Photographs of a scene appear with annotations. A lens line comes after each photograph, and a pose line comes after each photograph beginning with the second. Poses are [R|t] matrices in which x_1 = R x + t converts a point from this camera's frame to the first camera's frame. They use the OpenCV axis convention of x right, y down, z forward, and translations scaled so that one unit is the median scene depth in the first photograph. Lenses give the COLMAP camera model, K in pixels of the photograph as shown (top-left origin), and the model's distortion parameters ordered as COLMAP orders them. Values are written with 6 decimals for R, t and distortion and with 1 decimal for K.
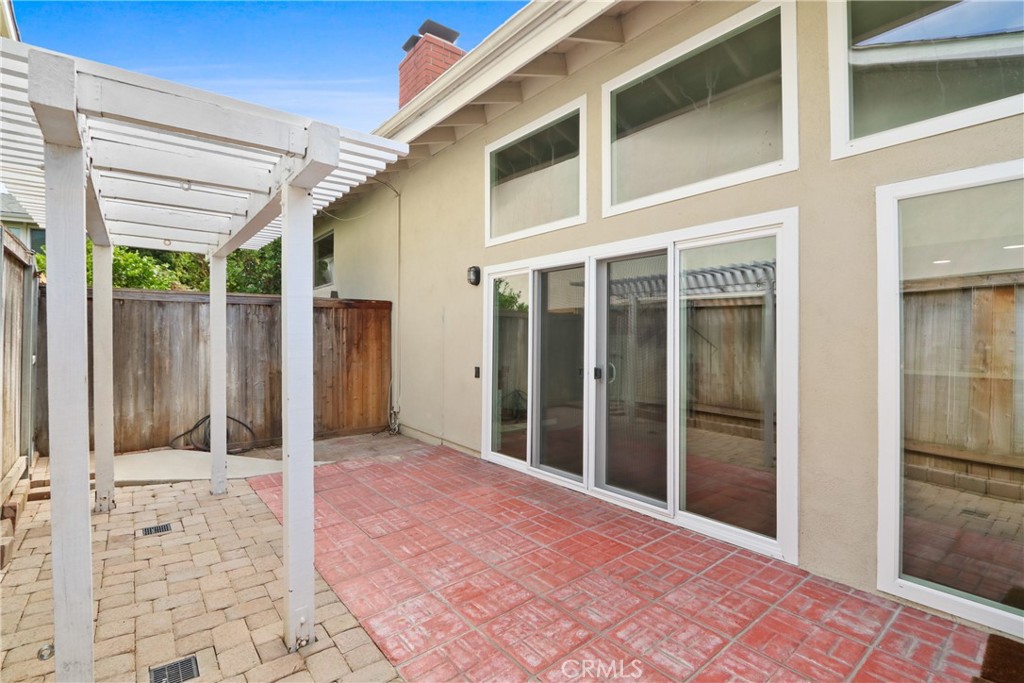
lens RADIAL K [[473.6, 0, 512.0], [0, 473.6, 341.5], [0, 0, 1]] dist [-0.016168, 0.001089]
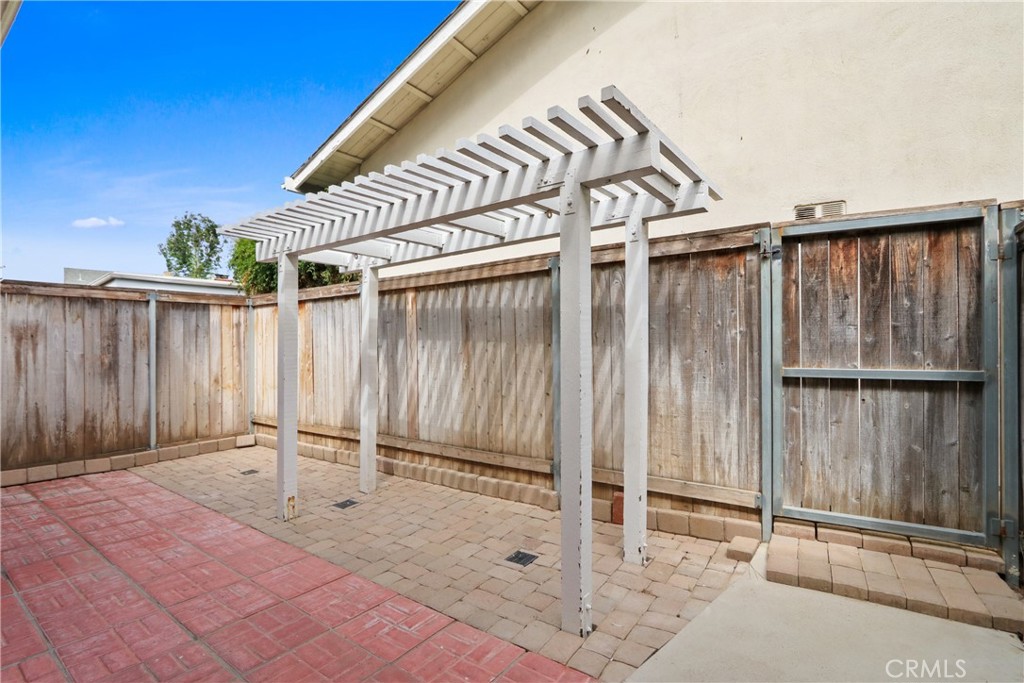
lens RADIAL K [[481.4, 0, 514.2], [0, 481.4, 334.6], [0, 0, 1]] dist [-0.016414, 0.000834]
pose [[-0.965522, -0.000763, -0.260319, -0.669701], [0.003577, 0.999862, -0.016198, -0.001222], [0.260296, -0.016570, -0.965387, 2.444612]]
